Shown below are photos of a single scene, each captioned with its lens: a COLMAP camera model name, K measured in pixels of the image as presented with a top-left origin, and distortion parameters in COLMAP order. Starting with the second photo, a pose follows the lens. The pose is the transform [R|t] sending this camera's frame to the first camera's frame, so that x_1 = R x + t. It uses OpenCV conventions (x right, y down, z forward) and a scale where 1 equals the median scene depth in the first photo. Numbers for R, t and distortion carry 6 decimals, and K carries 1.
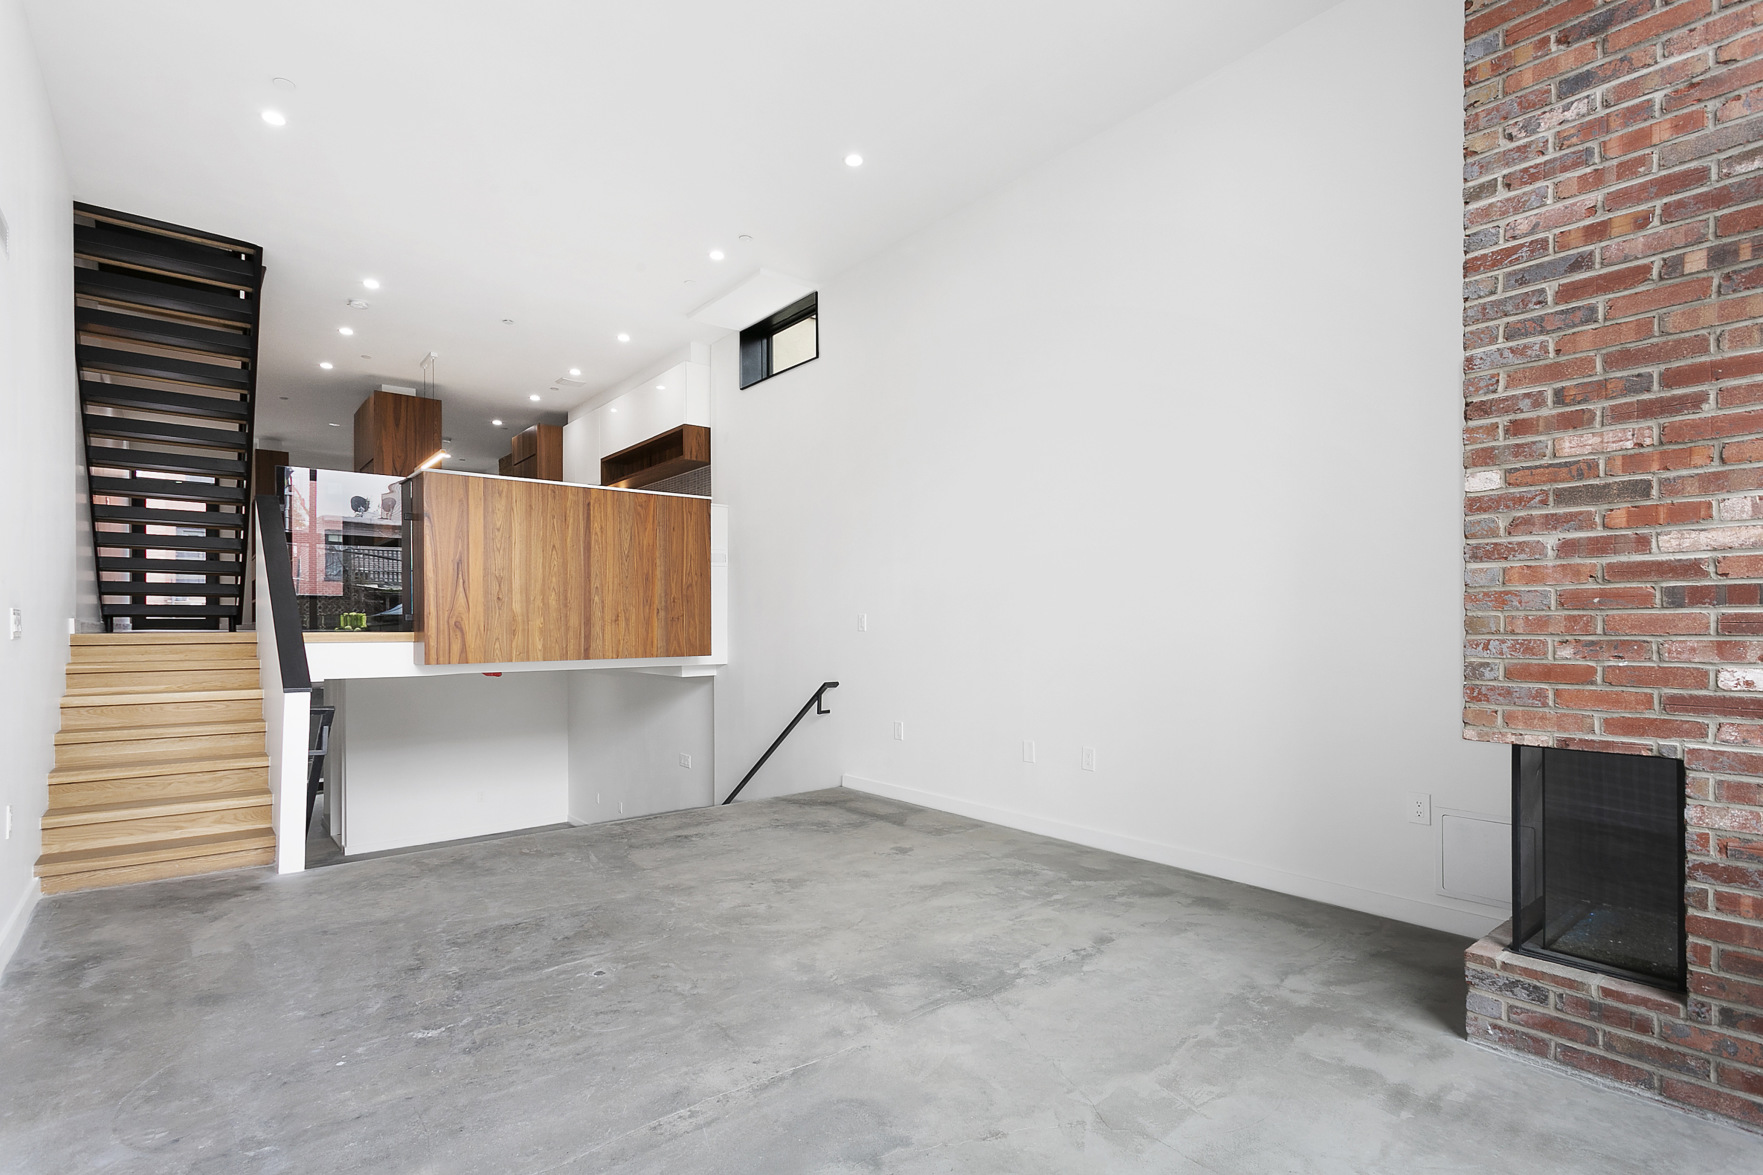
lens RADIAL K [[837.1, 0, 864.5], [0, 837.1, 623.1], [0, 0, 1]] dist [0.000394, 0.001568]
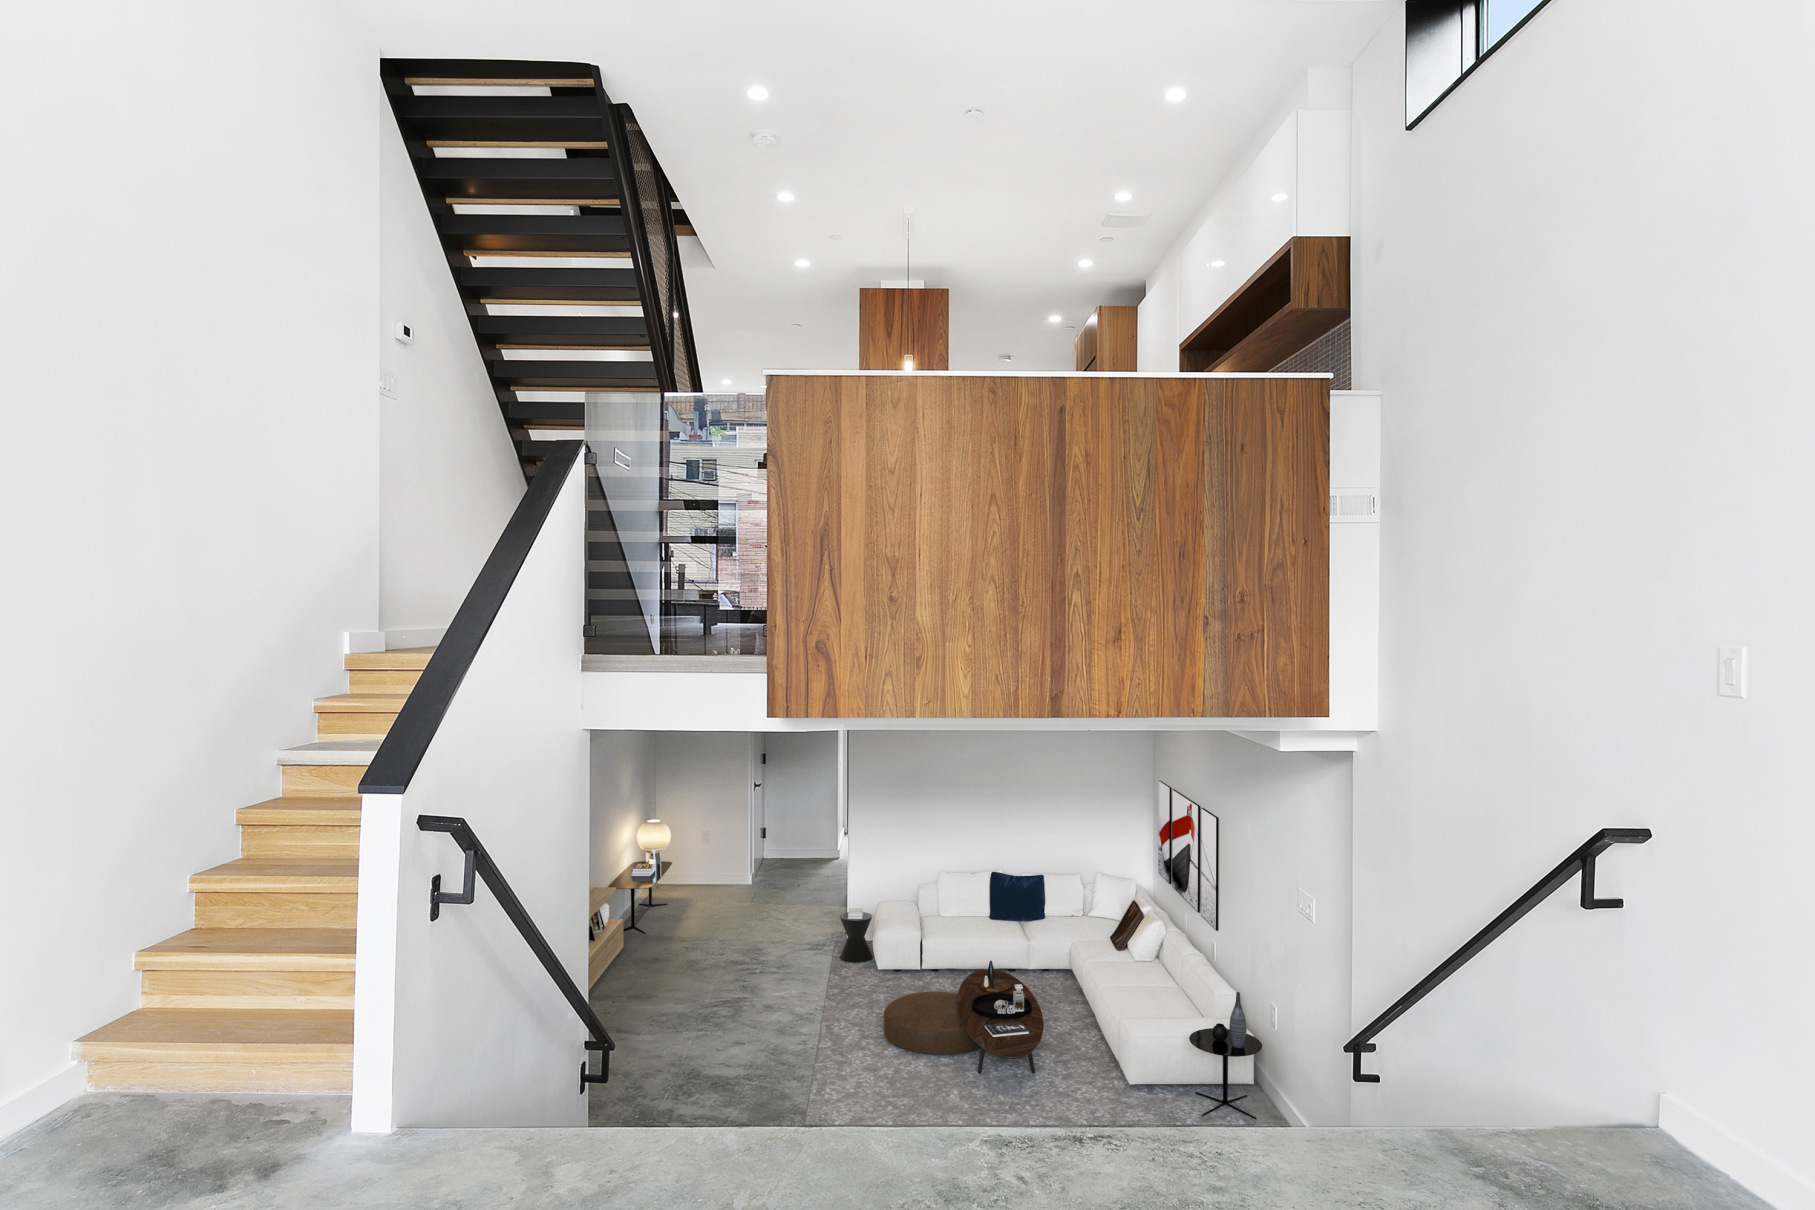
lens RADIAL K [[1102.9, 0, 905.4], [0, 1102.9, 609.1], [0, 0, 1]] dist [-0.009719, 0.000802]
pose [[0.790716, 0.008974, -0.612117, 0.004147], [-0.006503, 0.999959, 0.006260, -0.025767], [0.612148, -0.000970, 0.790742, 0.420112]]
